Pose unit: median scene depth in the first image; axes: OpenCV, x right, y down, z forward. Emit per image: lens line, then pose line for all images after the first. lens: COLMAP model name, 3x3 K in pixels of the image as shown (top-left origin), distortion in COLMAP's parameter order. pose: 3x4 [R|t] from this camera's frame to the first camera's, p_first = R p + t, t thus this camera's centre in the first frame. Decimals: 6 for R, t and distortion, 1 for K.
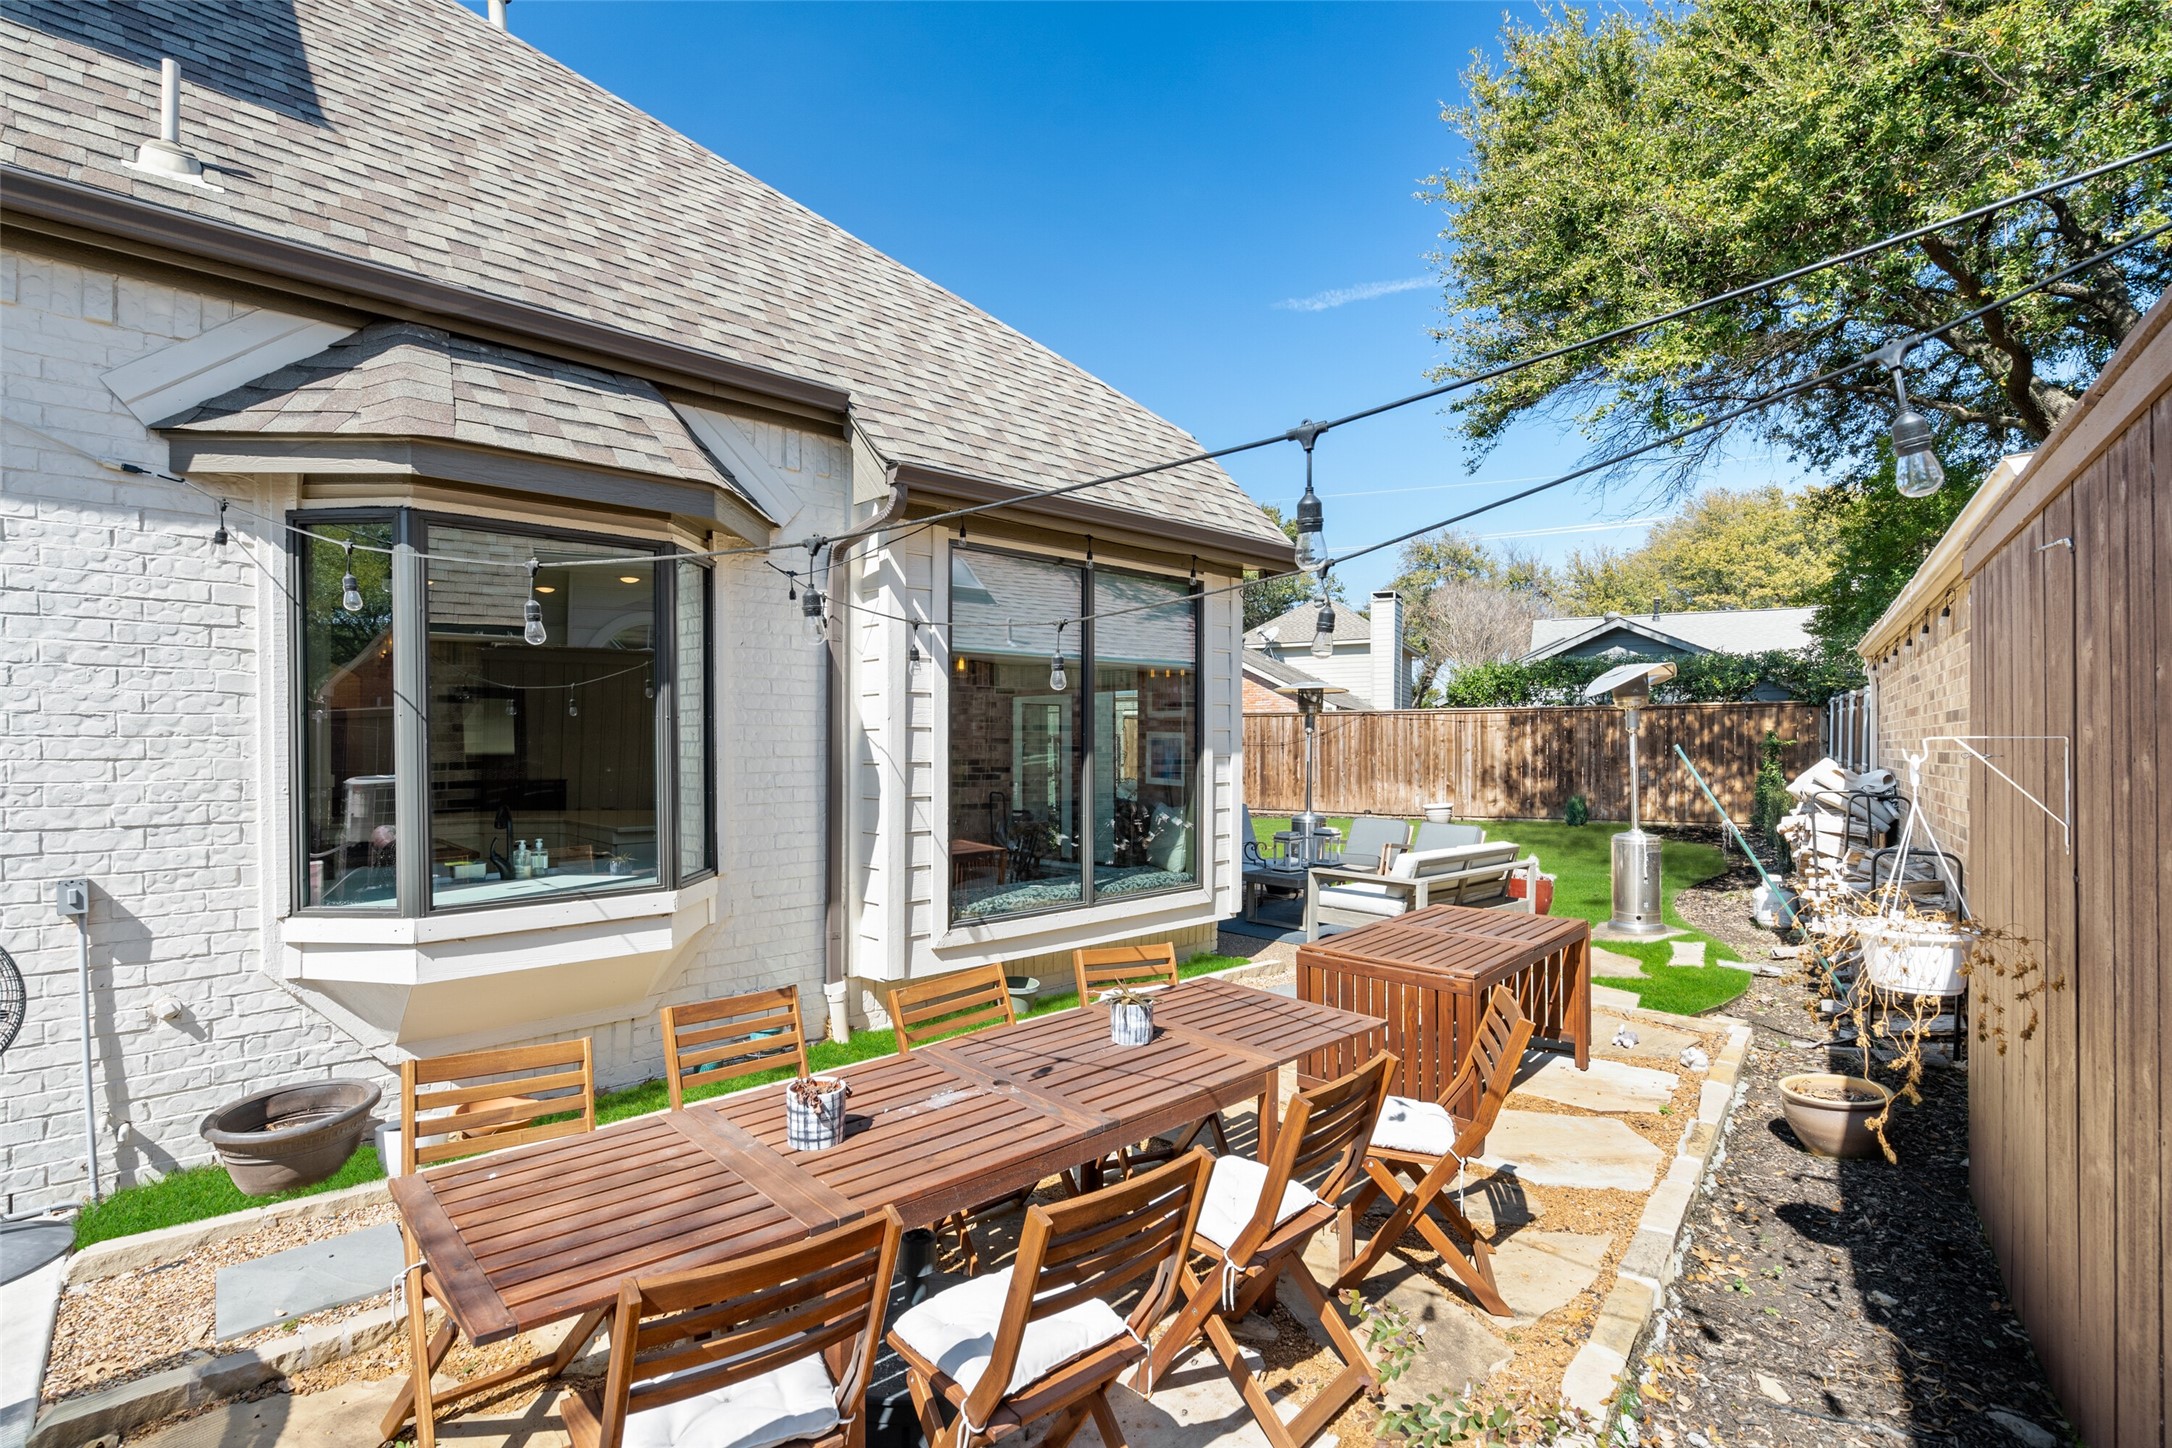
lens RADIAL K [[992.1, 0, 1069.7], [0, 992.1, 744.4], [0, 0, 1]] dist [-0.006625, 0.001209]
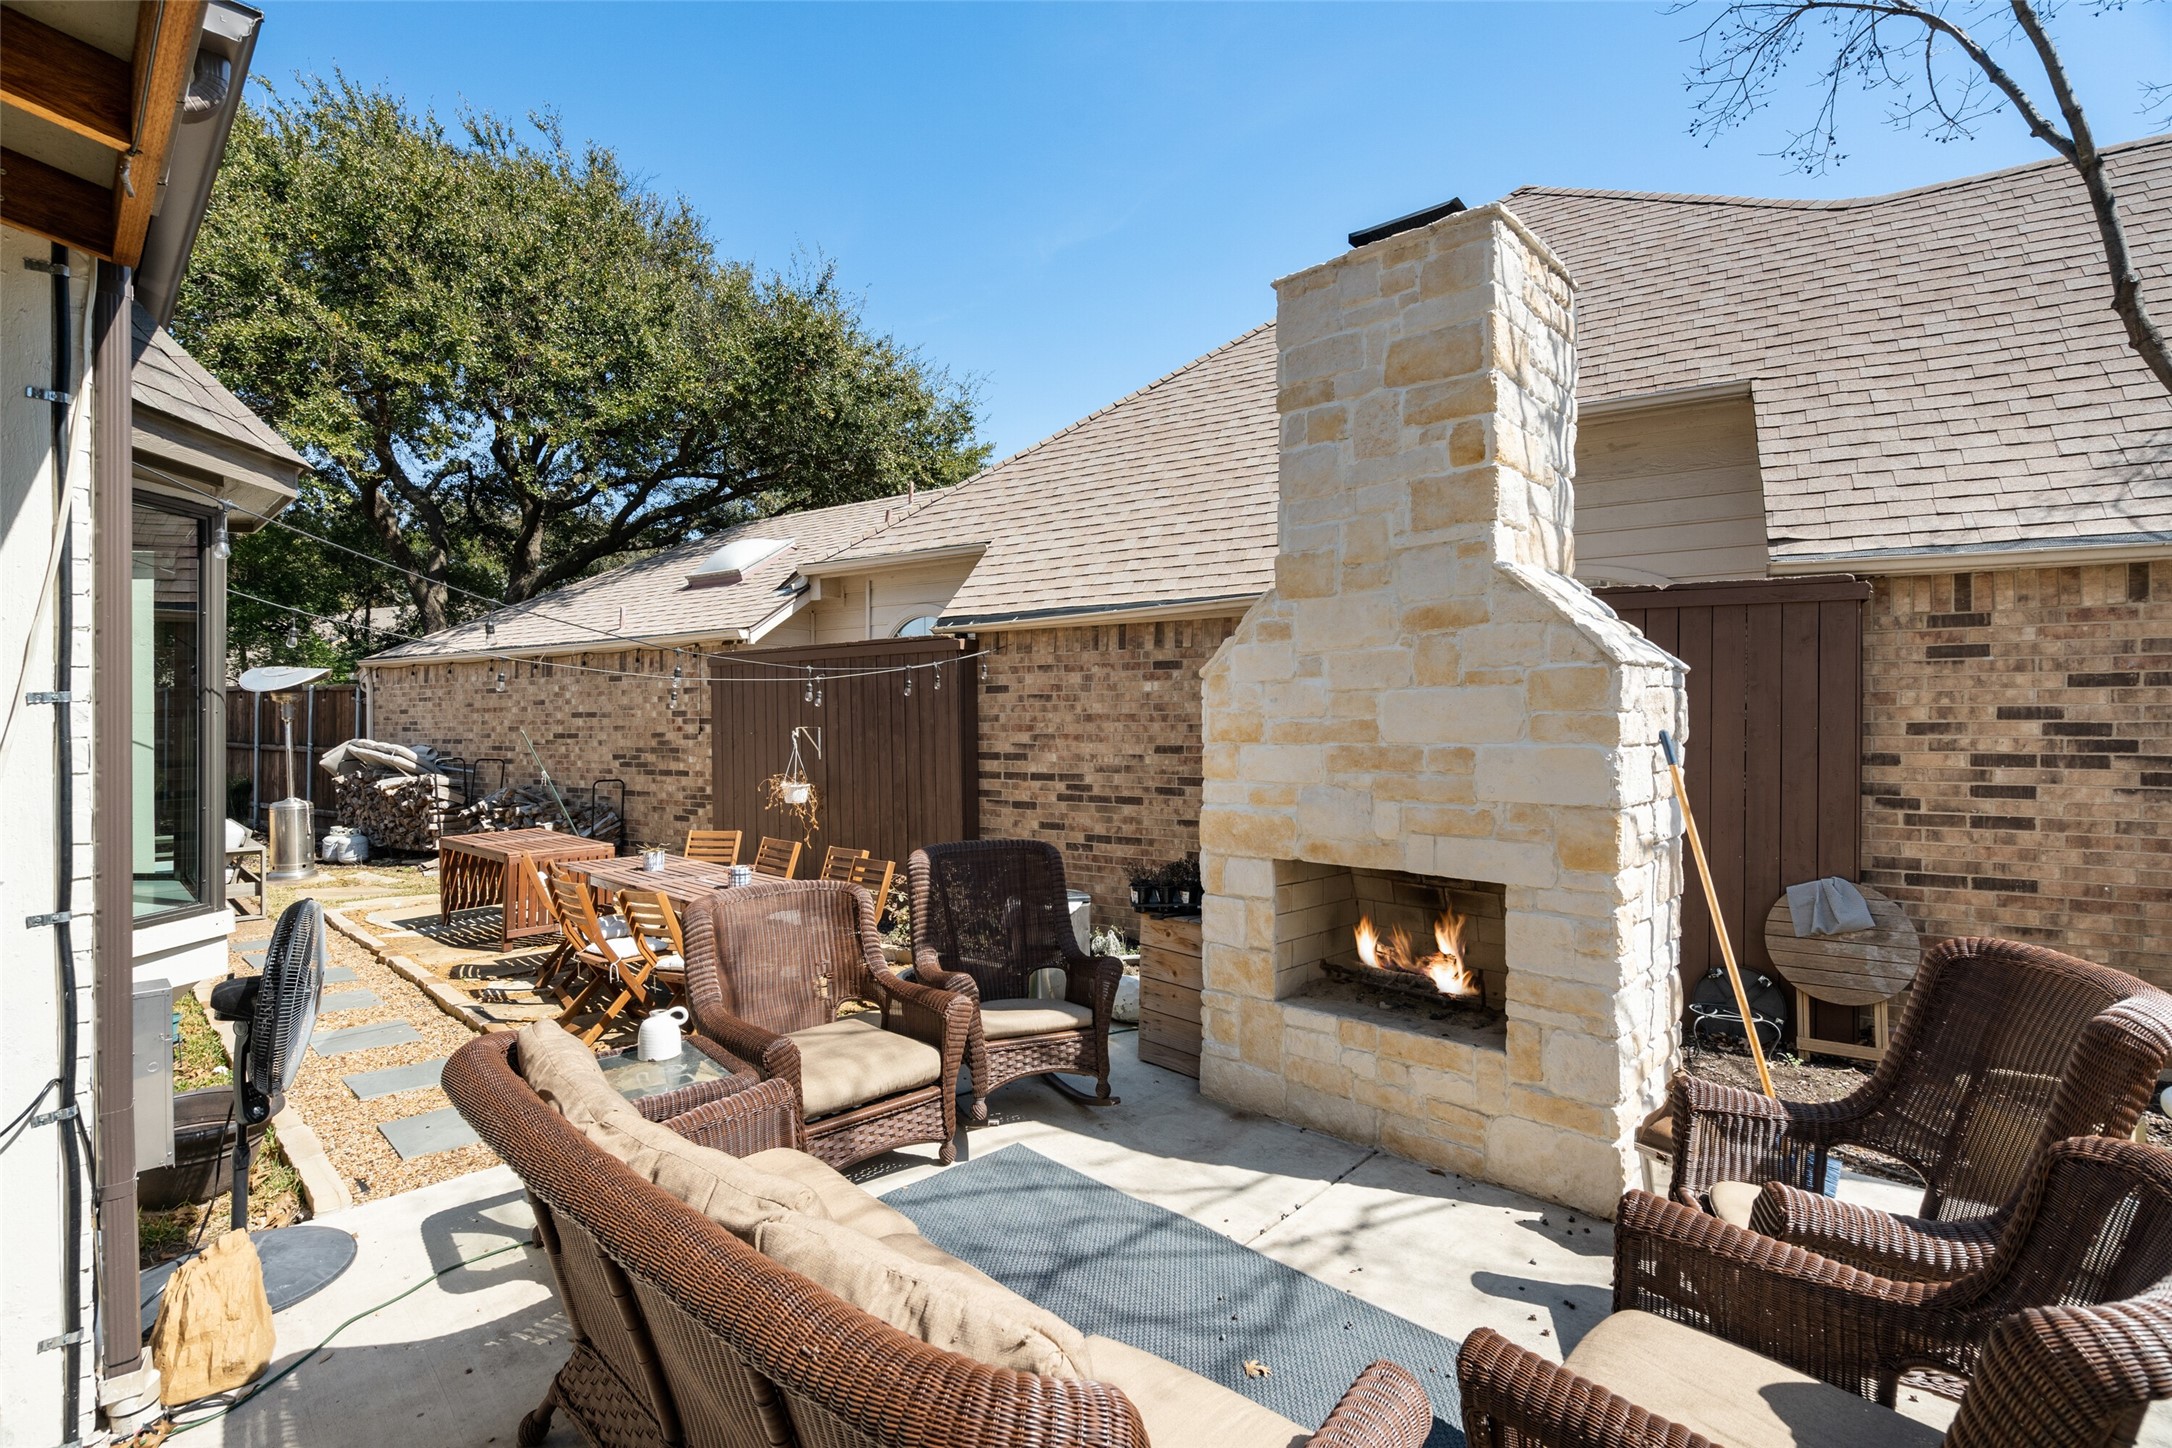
lens RADIAL K [[991.2, 0, 1084.1], [0, 991.2, 717.8], [0, 0, 1]] dist [-0.001089, 0.000063]
pose [[-0.066755, 0.003985, 0.997761, -1.738170], [0.004440, 0.999983, -0.003697, -0.015434], [-0.997760, 0.004183, -0.066771, 0.171631]]
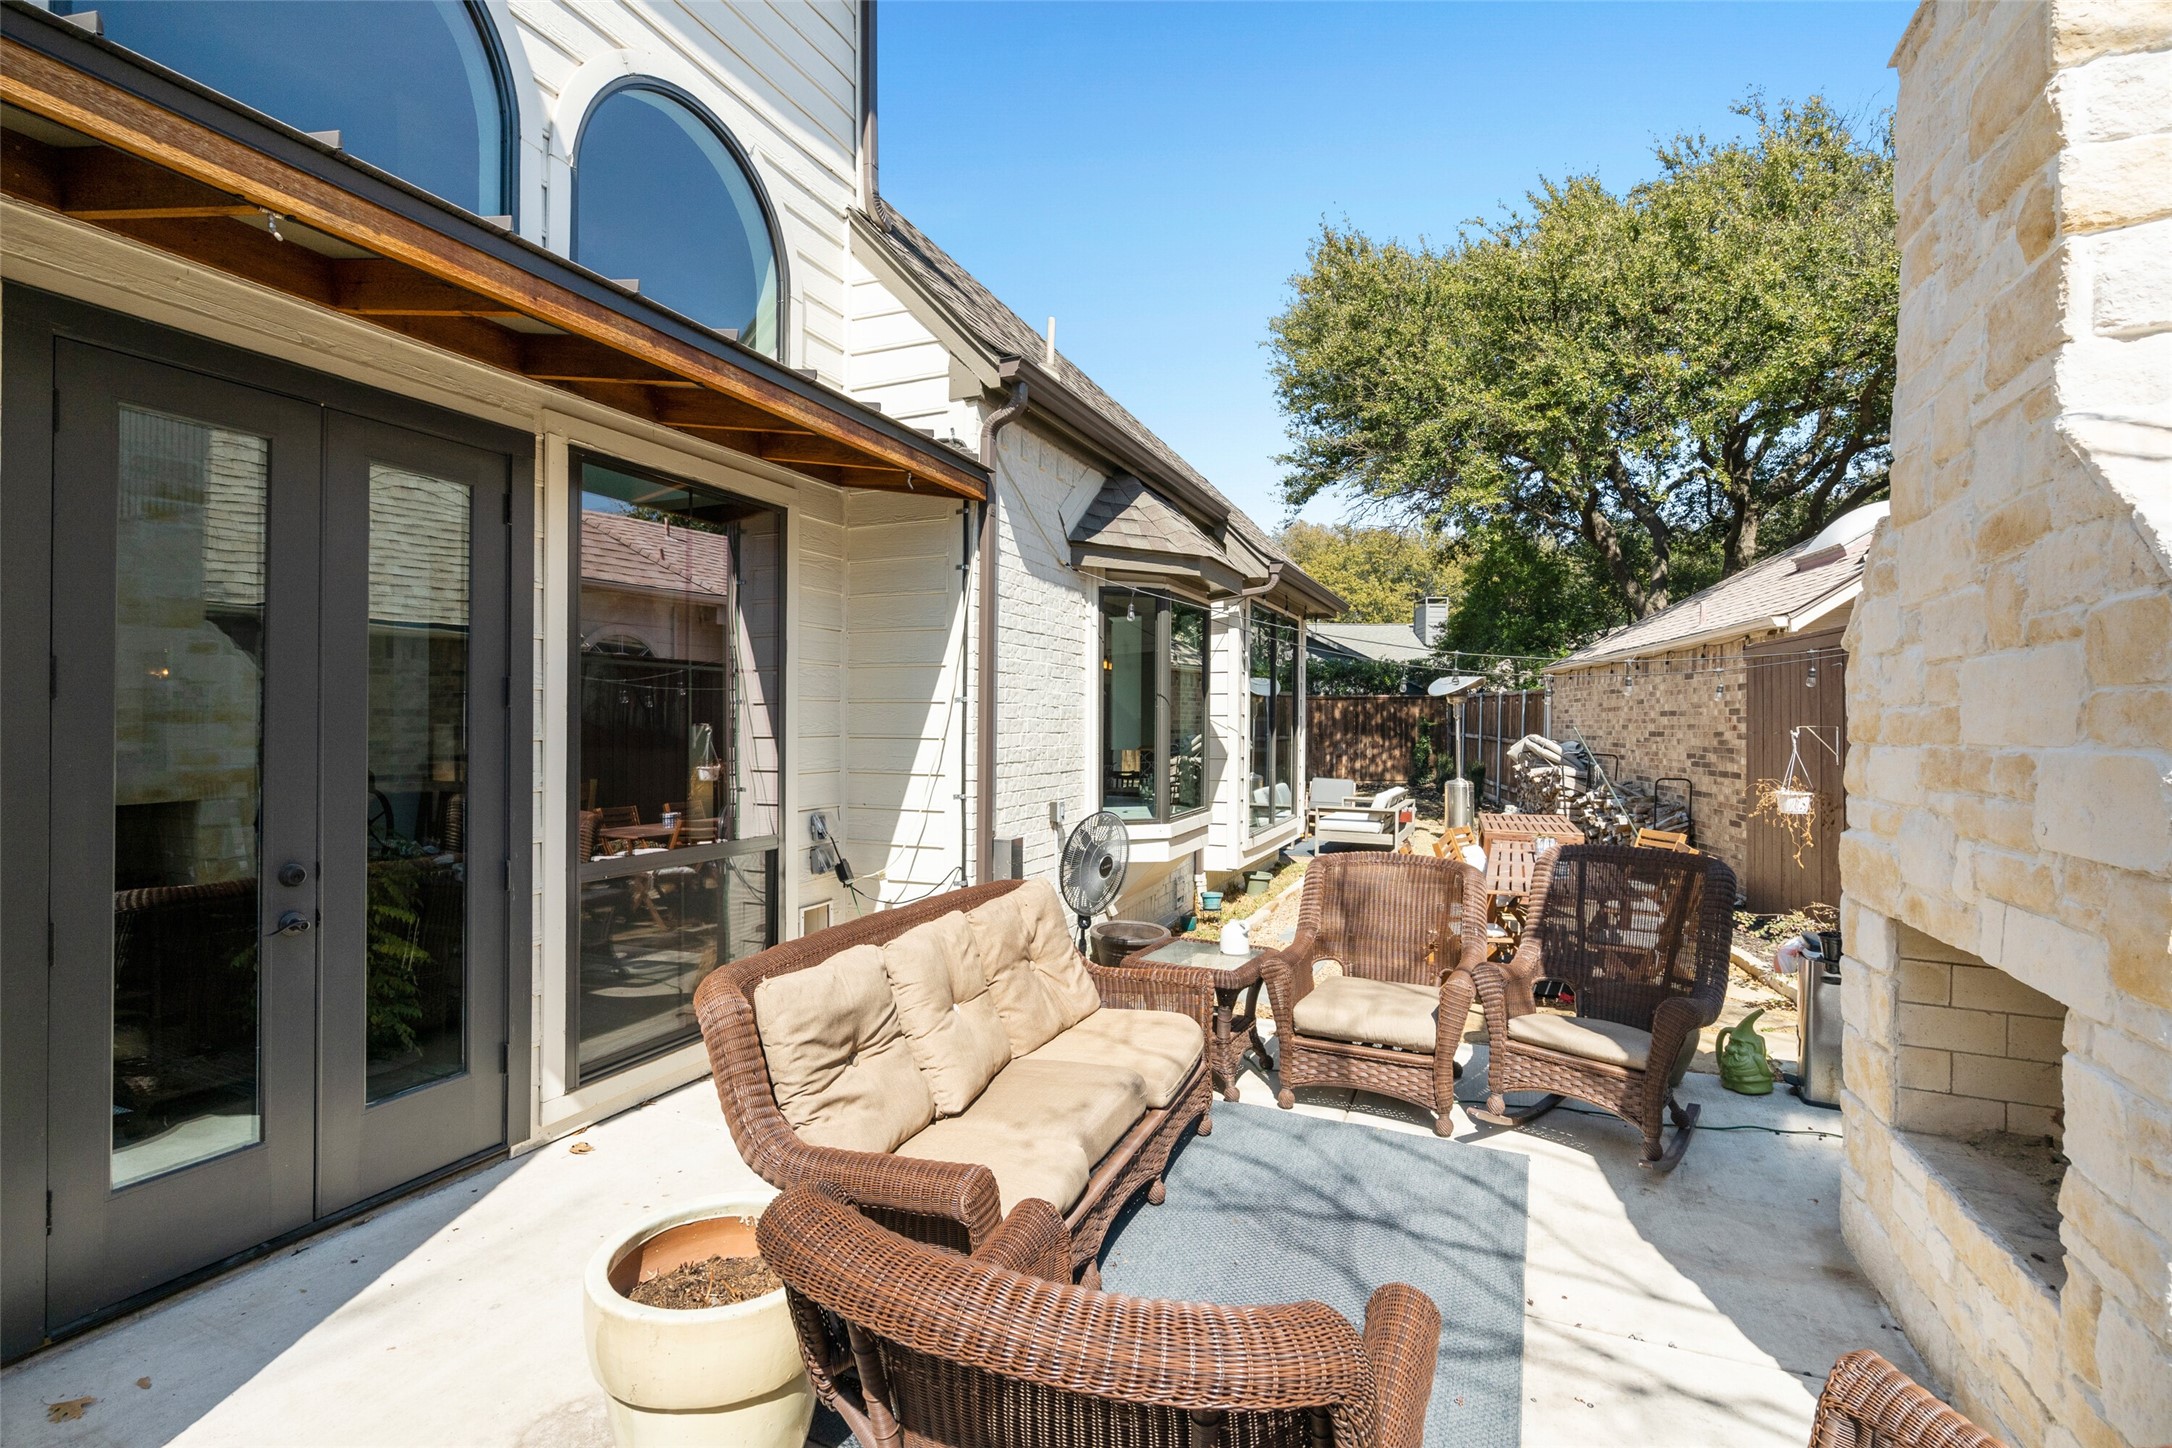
lens RADIAL K [[991.2, 0, 1084.1], [0, 991.2, 717.8], [0, 0, 1]] dist [-0.001089, 0.000063]
pose [[0.912443, 0.008106, 0.409123, -1.511364], [-0.006879, 0.999966, -0.004471, -0.003139], [-0.409146, 0.001265, 0.912468, -0.537486]]
